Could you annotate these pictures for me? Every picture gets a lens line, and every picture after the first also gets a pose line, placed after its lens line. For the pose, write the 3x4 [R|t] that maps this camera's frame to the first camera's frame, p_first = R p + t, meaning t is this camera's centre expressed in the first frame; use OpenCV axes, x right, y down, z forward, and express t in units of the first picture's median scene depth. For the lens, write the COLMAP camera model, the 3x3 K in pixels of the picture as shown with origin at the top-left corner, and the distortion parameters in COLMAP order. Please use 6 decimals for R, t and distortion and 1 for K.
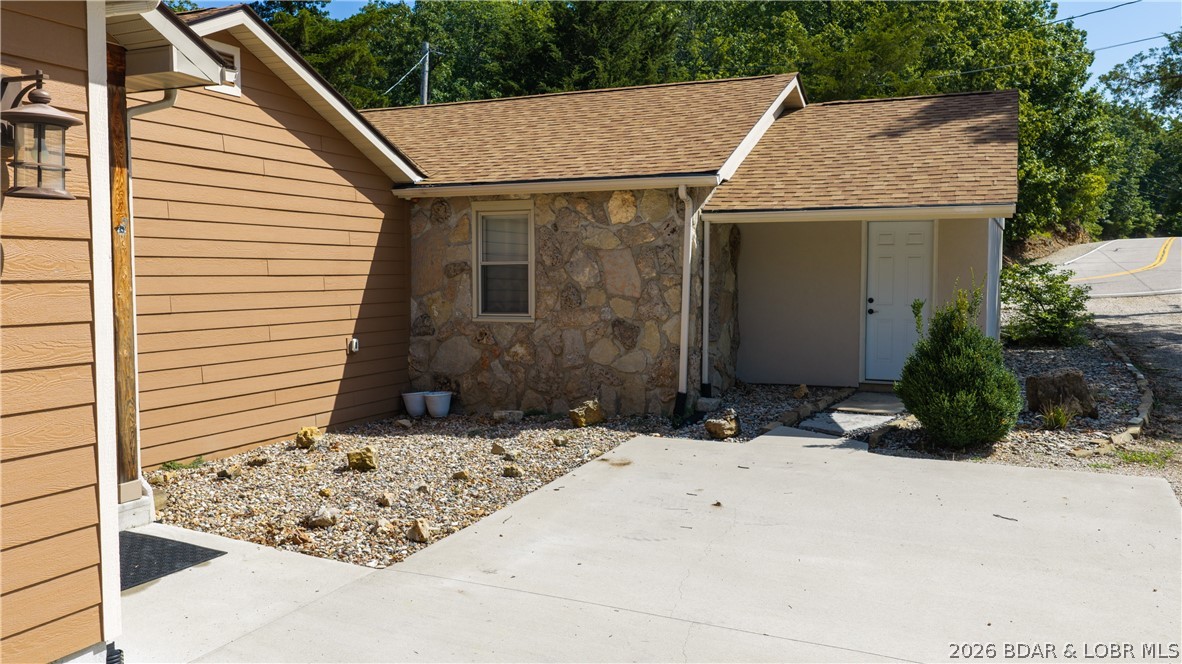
lens RADIAL K [[968.9, 0, 591.0], [0, 968.9, 332.0], [0, 0, 1]] dist [0.014551, -0.010822]
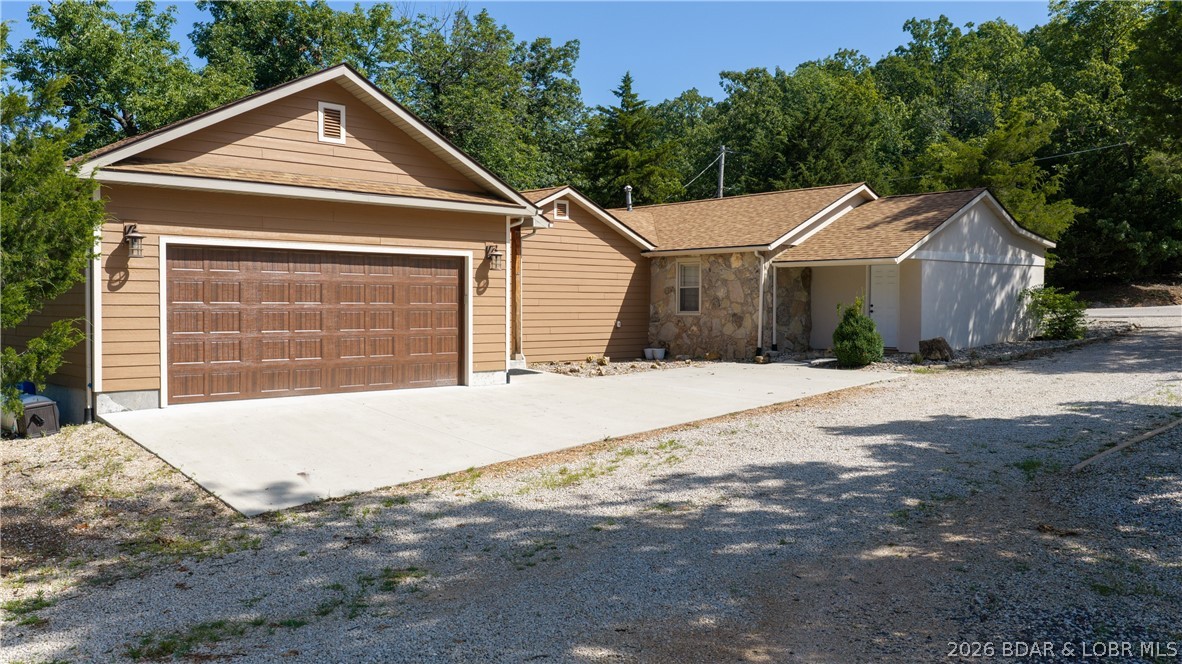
lens RADIAL K [[968.9, 0, 591.0], [0, 968.9, 332.0], [0, 0, 1]] dist [0.014551, -0.010822]
pose [[0.913812, 0.014033, -0.405895, 0.592545], [-0.027817, 0.999219, -0.028080, 0.094391], [0.405184, 0.036950, 0.913488, -1.038591]]
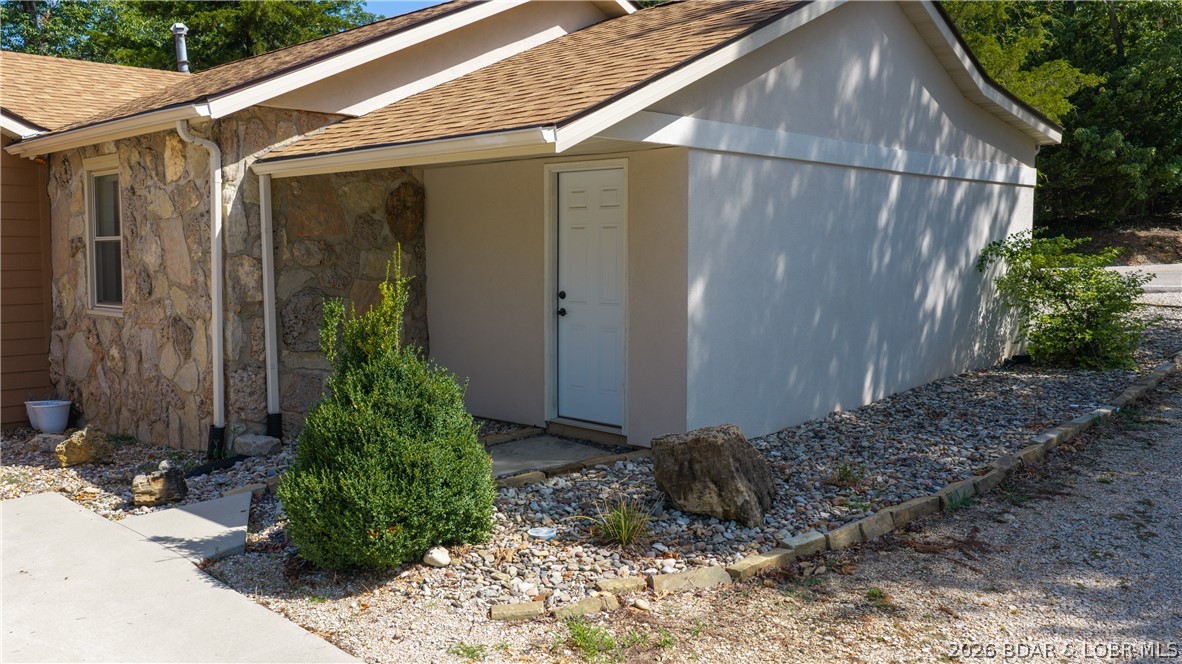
lens RADIAL K [[981.1, 0, 599.0], [0, 981.1, 331.7], [0, 0, 1]] dist [0.006471, -0.005656]
pose [[0.942889, 0.028089, -0.331920, 0.556311], [-0.020684, 0.999453, 0.025822, -0.026869], [0.332464, -0.017482, 0.942954, 0.417043]]
